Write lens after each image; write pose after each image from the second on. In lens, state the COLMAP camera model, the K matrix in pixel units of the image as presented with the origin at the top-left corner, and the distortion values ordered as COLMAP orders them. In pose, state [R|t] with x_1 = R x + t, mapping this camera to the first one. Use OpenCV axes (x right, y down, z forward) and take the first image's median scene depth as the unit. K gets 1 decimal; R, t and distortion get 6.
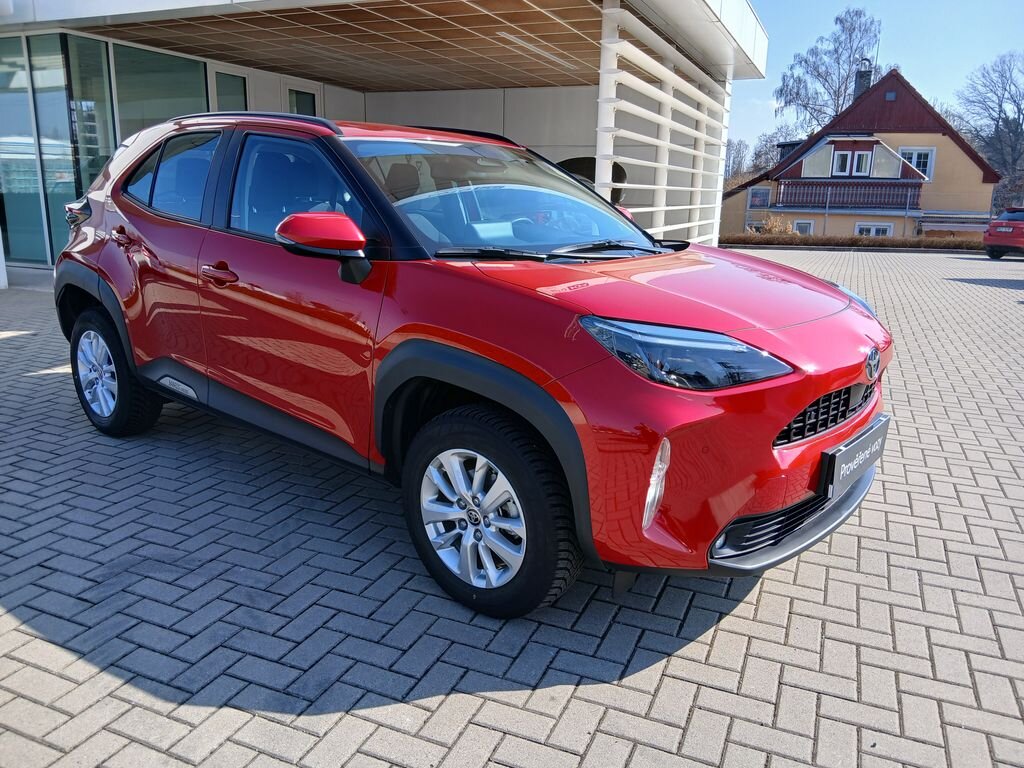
lens RADIAL K [[773.4, 0, 515.9], [0, 773.4, 379.9], [0, 0, 1]] dist [0.088065, -0.150504]
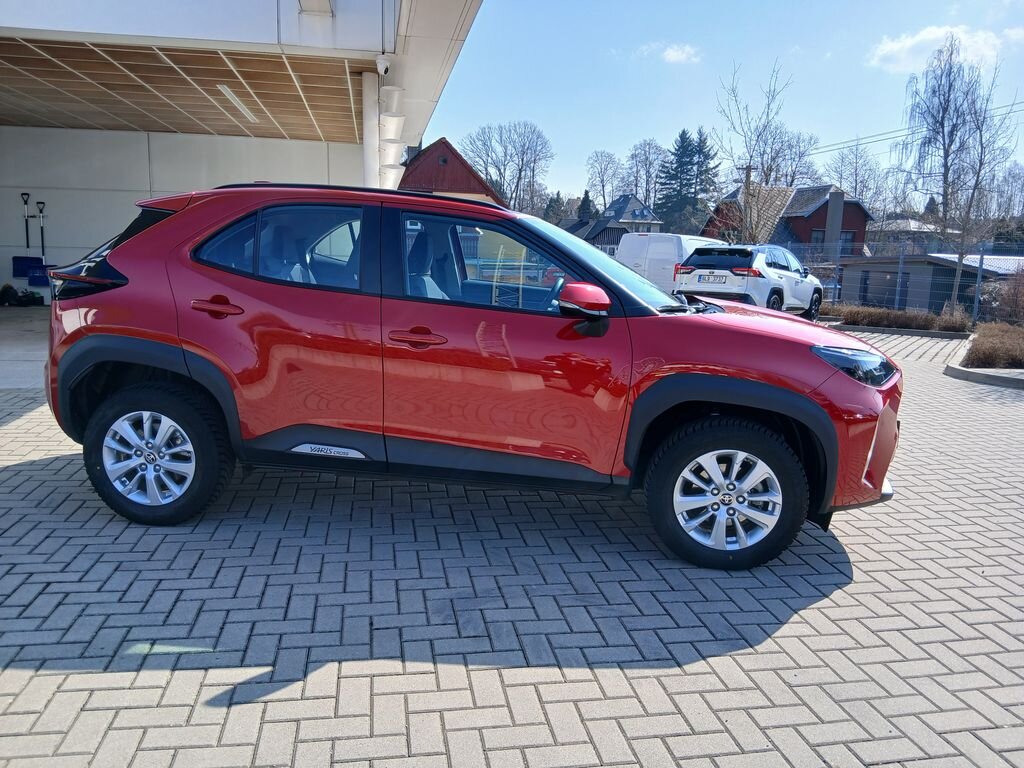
lens RADIAL K [[765.4, 0, 514.8], [0, 765.4, 381.6], [0, 0, 1]] dist [0.109723, -0.188478]
pose [[0.837926, -0.088183, 0.538613, -1.059361], [0.116197, 0.993060, -0.018182, -0.048284], [-0.533271, 0.077821, 0.842357, 0.026395]]
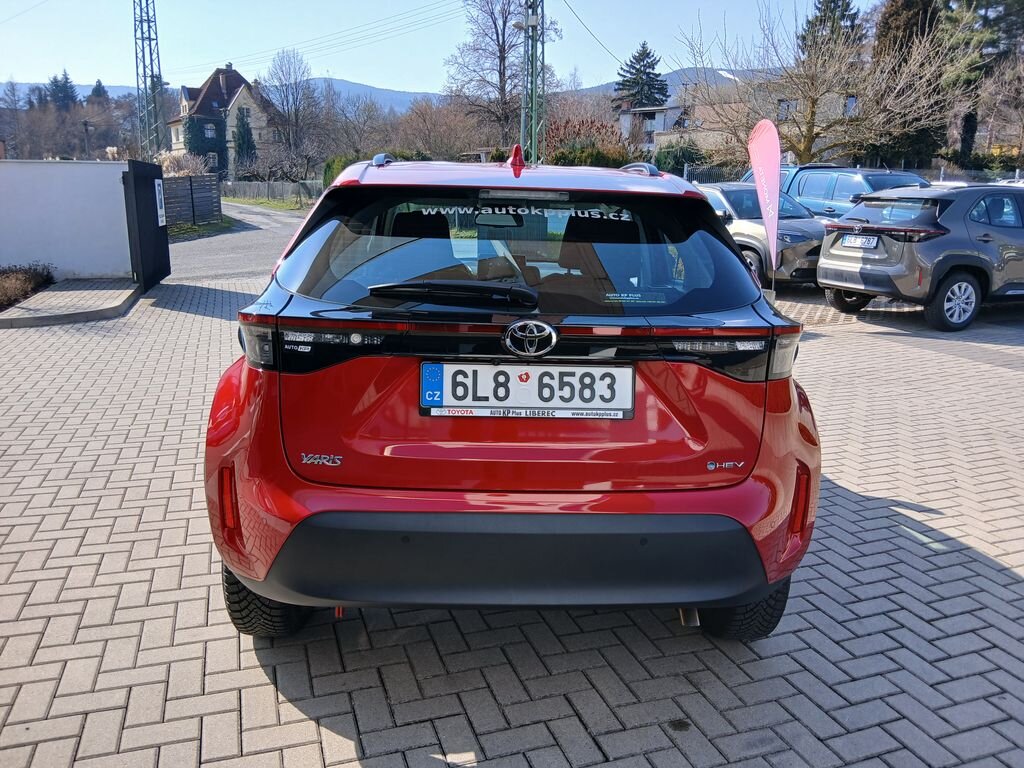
lens RADIAL K [[773.9, 0, 514.3], [0, 773.9, 381.3], [0, 0, 1]] dist [0.103049, -0.187334]
pose [[-0.674744, -0.200376, 0.710331, -1.380133], [0.143216, 0.908600, 0.392346, -0.699271], [-0.724023, 0.366464, -0.584375, 2.434448]]
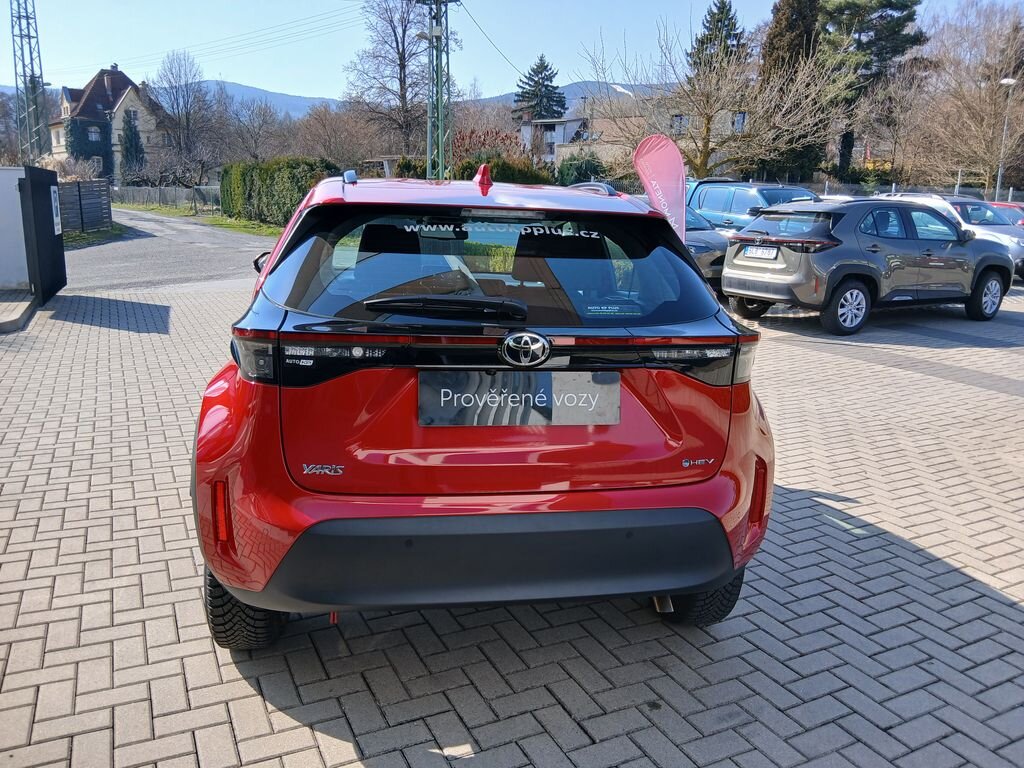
lens RADIAL K [[773.4, 0, 515.9], [0, 773.4, 379.9], [0, 0, 1]] dist [0.088065, -0.150504]
pose [[-0.760957, -0.178201, 0.623850, -1.348149], [0.112836, 0.910539, 0.397727, -0.731186], [-0.638915, 0.373046, -0.672774, 2.526031]]
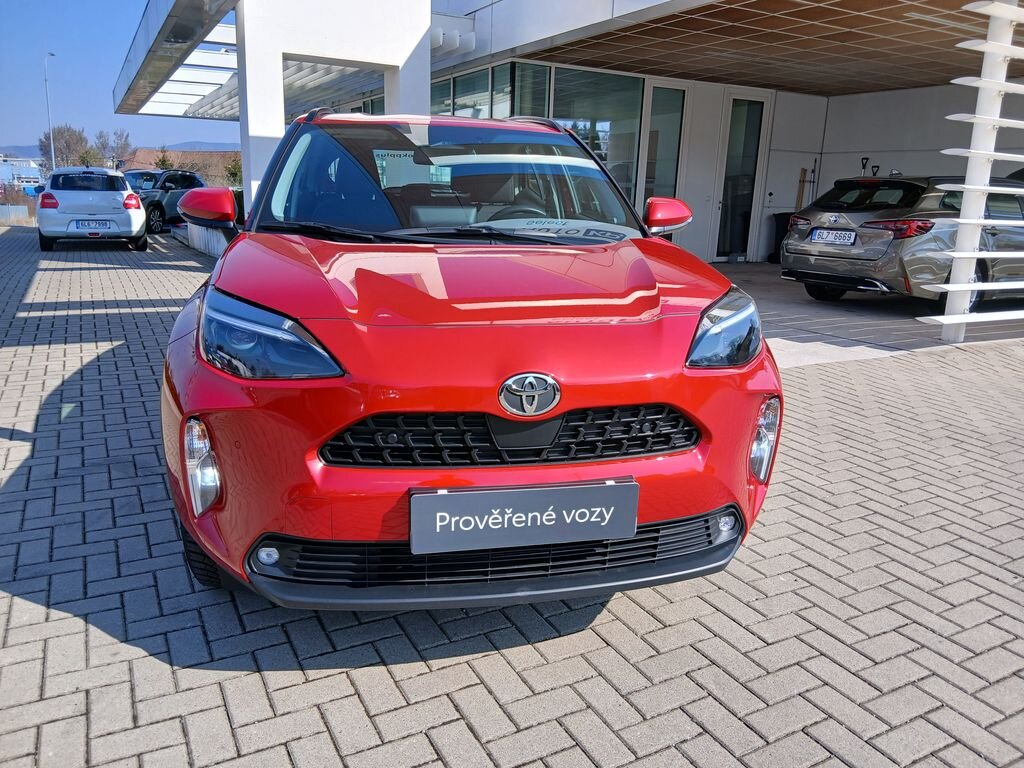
lens RADIAL K [[765.4, 0, 514.8], [0, 765.4, 381.6], [0, 0, 1]] dist [0.109723, -0.188478]
pose [[0.780063, 0.153755, -0.606516, 0.843098], [-0.163564, 0.985741, 0.039524, -0.055774], [0.603944, 0.068373, 0.794088, 0.407735]]
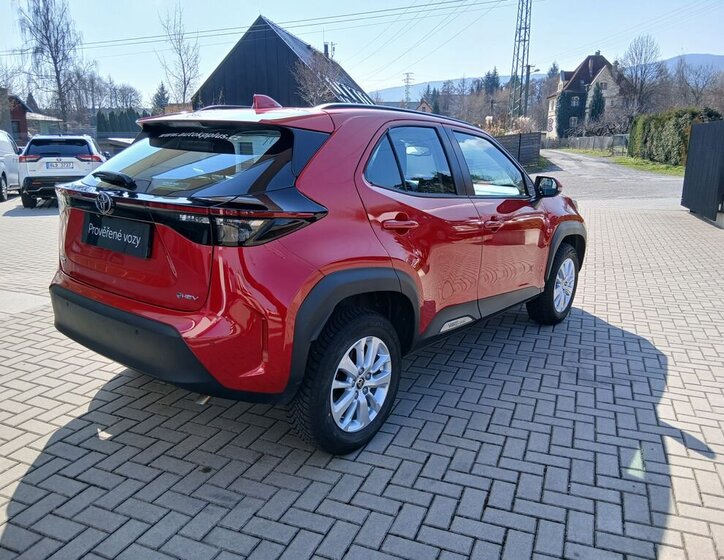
lens RADIAL K [[561.4, 0, 363.3], [0, 561.4, 276.9], [0, 0, 1]] dist [0.115908, -0.189959]
pose [[-0.019337, -0.247452, 0.968707, -1.836033], [0.227355, 0.942417, 0.245275, -0.459106], [-0.973620, 0.224983, 0.038036, 1.529825]]
